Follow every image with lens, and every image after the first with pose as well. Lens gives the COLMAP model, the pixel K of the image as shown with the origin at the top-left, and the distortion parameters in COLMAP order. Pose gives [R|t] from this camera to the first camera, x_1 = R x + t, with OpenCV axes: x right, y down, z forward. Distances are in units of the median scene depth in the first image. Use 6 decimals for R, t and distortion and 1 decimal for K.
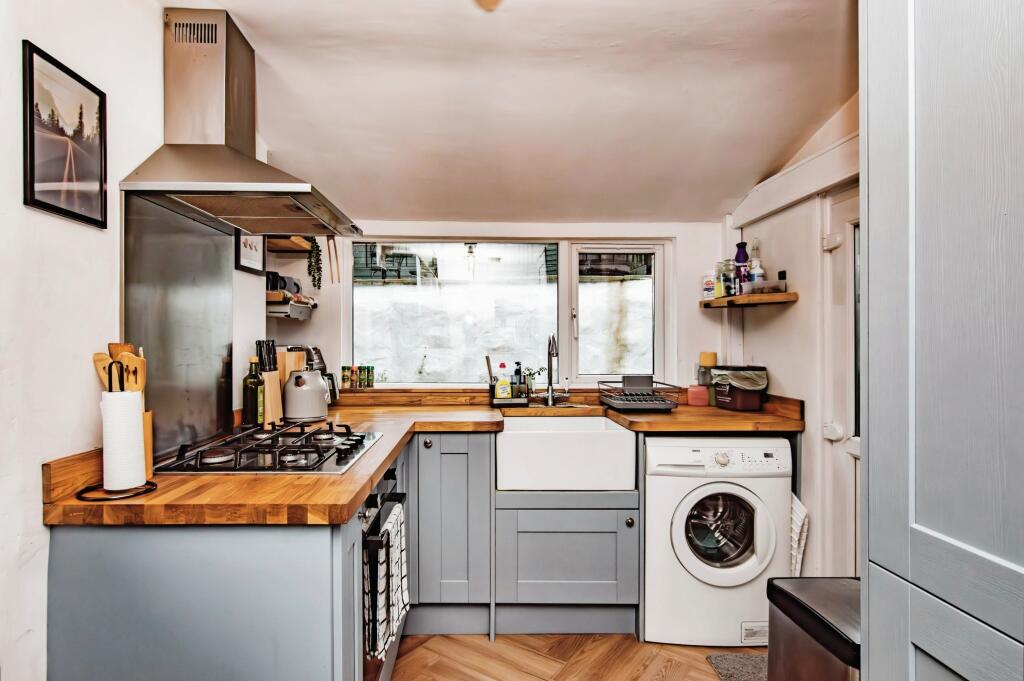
lens RADIAL K [[604.1, 0, 510.6], [0, 604.1, 349.8], [0, 0, 1]] dist [-0.020760, 0.017125]
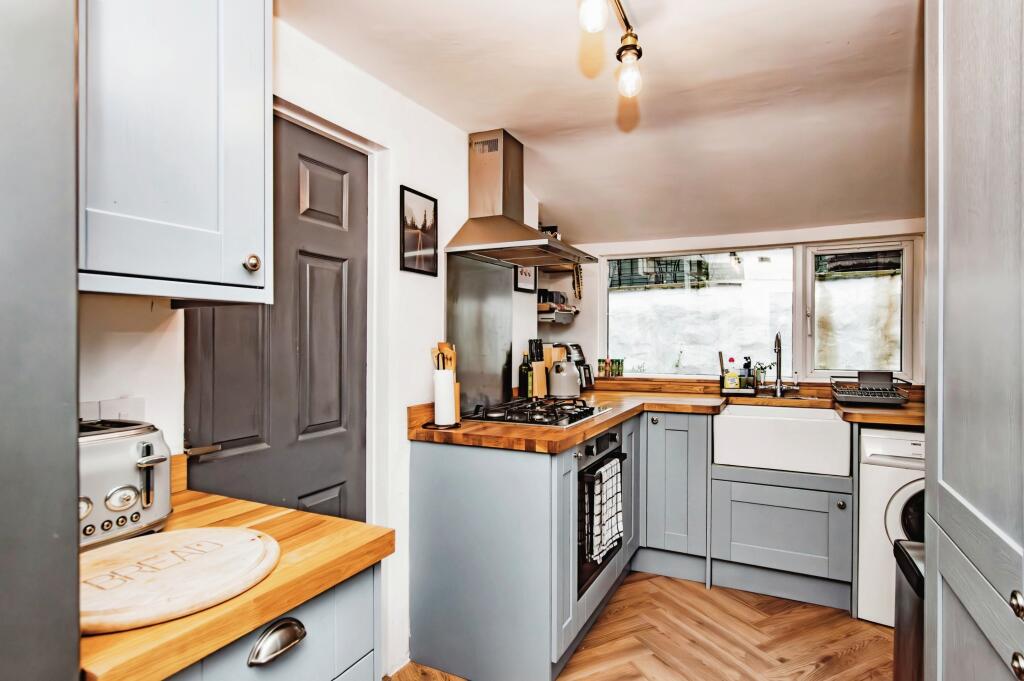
lens RADIAL K [[541.9, 0, 512.0], [0, 541.9, 340.5], [0, 0, 1]] dist [0.000234, 0.000287]
pose [[0.891180, -0.003182, -0.453639, 0.117604], [-0.001294, 0.999953, -0.009558, -0.000933], [0.453648, 0.009105, 0.891134, -0.152116]]
